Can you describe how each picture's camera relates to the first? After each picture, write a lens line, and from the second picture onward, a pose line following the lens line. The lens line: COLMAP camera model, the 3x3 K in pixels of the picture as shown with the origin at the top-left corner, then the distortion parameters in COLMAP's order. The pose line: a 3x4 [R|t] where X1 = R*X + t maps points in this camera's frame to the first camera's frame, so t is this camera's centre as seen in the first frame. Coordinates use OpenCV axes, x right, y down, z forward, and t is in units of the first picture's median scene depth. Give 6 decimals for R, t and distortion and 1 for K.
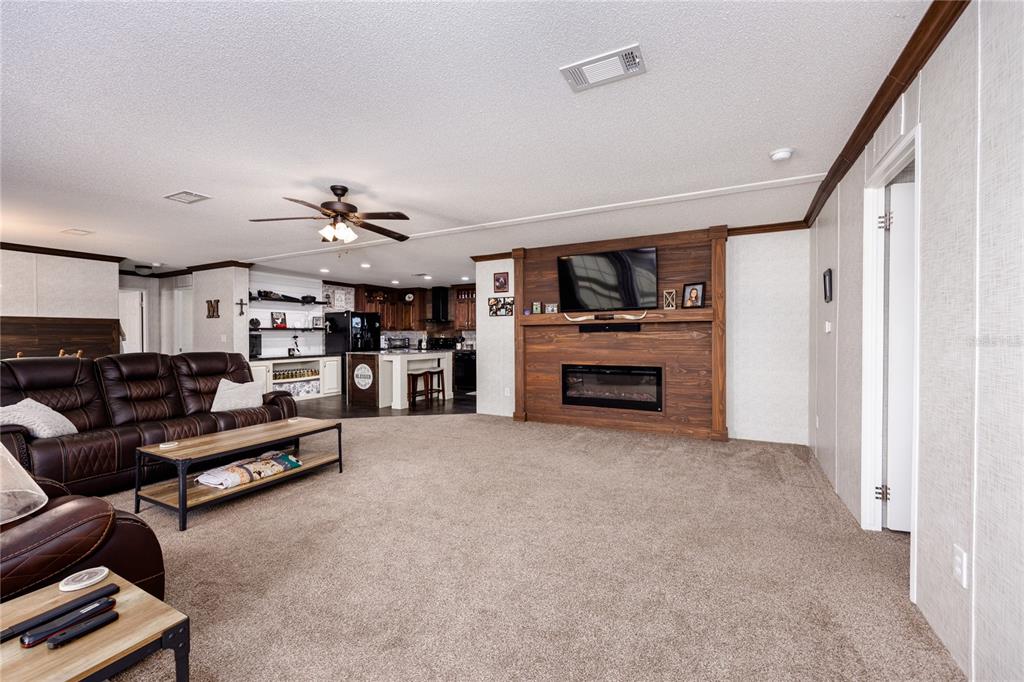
lens RADIAL K [[417.6, 0, 516.6], [0, 417.6, 339.5], [0, 0, 1]] dist [0.000226, -0.000064]
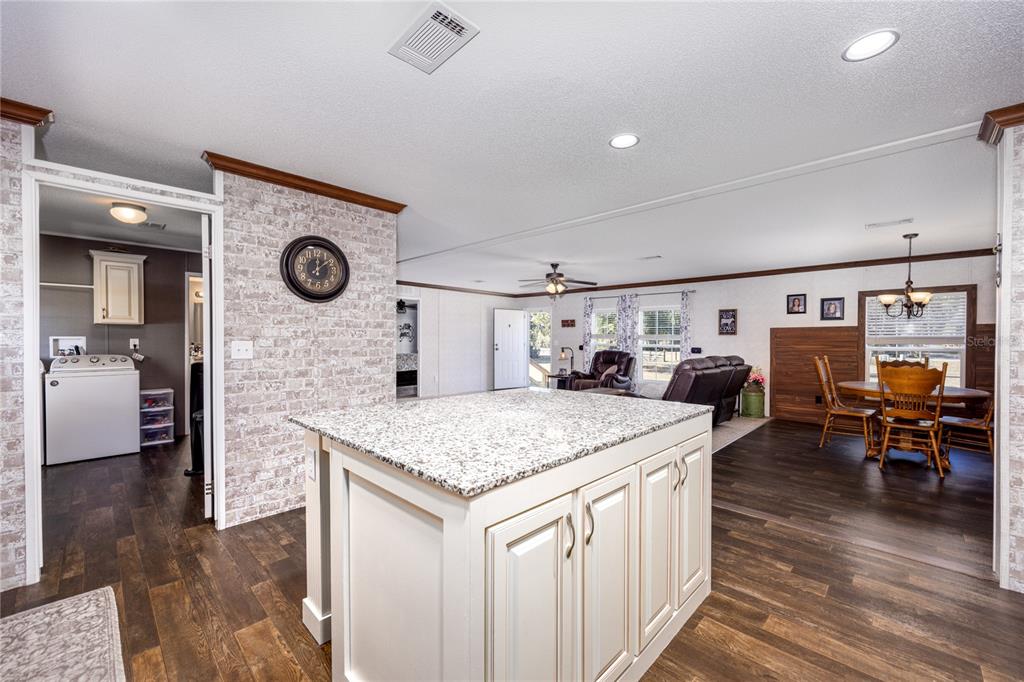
lens RADIAL K [[412.5, 0, 516.4], [0, 412.5, 346.5], [0, 0, 1]] dist [-0.001433, -0.000116]
pose [[-0.960259, -0.005681, 0.279054, -0.428684], [0.001427, 0.999680, 0.025261, -0.019747], [-0.279108, 0.024655, -0.959943, 1.564580]]
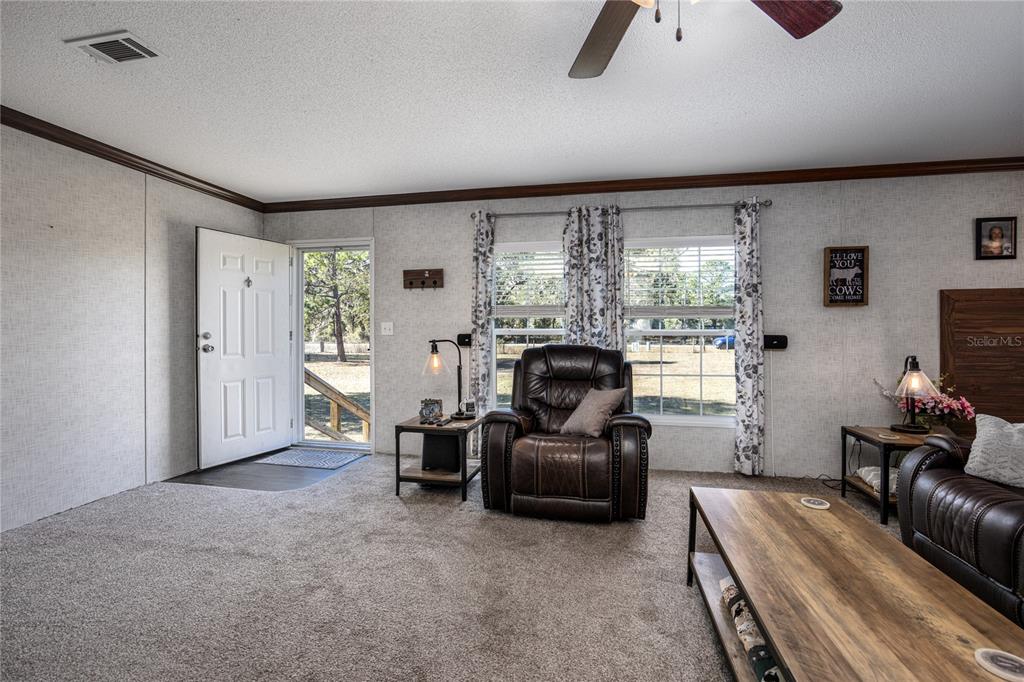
lens RADIAL K [[461.9, 0, 507.6], [0, 461.9, 331.3], [0, 0, 1]] dist [-0.013006, 0.000428]
pose [[-0.963664, 0.004719, -0.267076, -0.118534], [0.001385, 0.999919, 0.012670, 0.002111], [0.267114, 0.011840, -0.963592, 0.704709]]
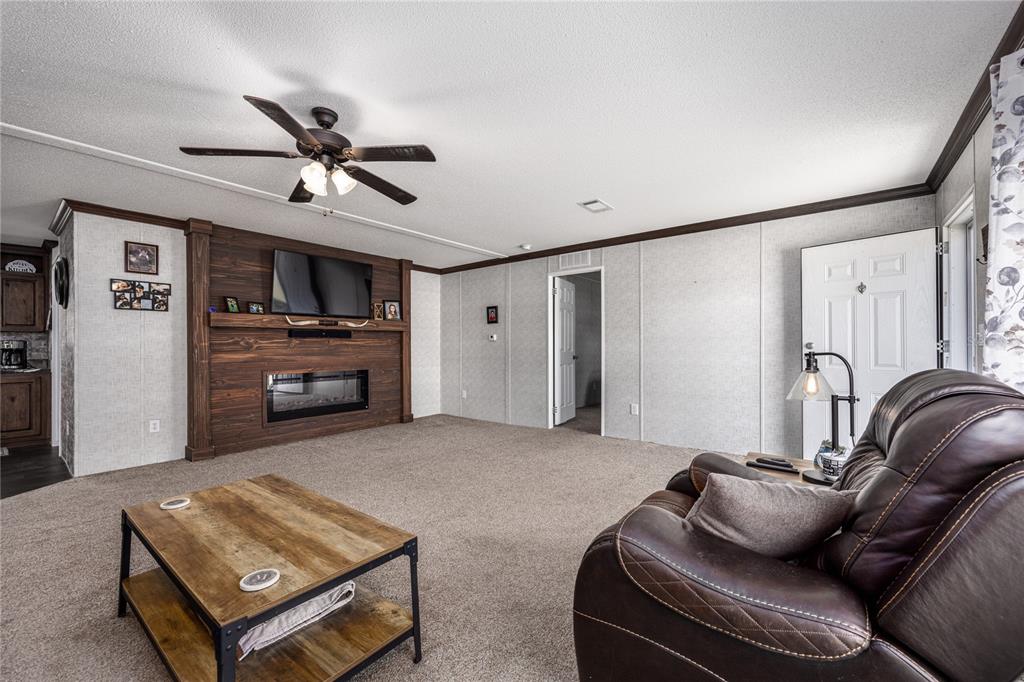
lens RADIAL K [[412.5, 0, 516.4], [0, 412.5, 346.5], [0, 0, 1]] dist [-0.001433, -0.000116]
pose [[0.185588, 0.004036, 0.982619, -0.558969], [0.015879, 0.999849, -0.007106, 0.013667], [-0.982499, 0.016922, 0.185495, 0.316163]]
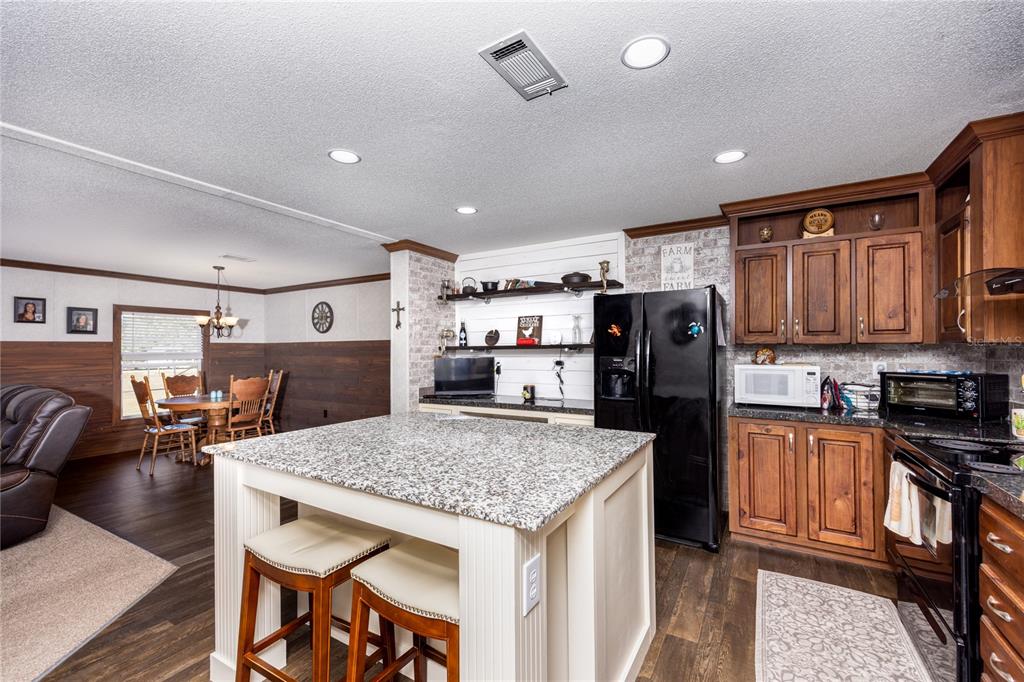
lens RADIAL K [[417.6, 0, 516.6], [0, 417.6, 339.5], [0, 0, 1]] dist [0.000226, -0.000064]
pose [[-0.045410, -0.024435, -0.998670, -0.055283], [-0.005007, 0.999694, -0.024232, -0.029239], [0.998956, 0.003899, -0.045519, 1.323166]]
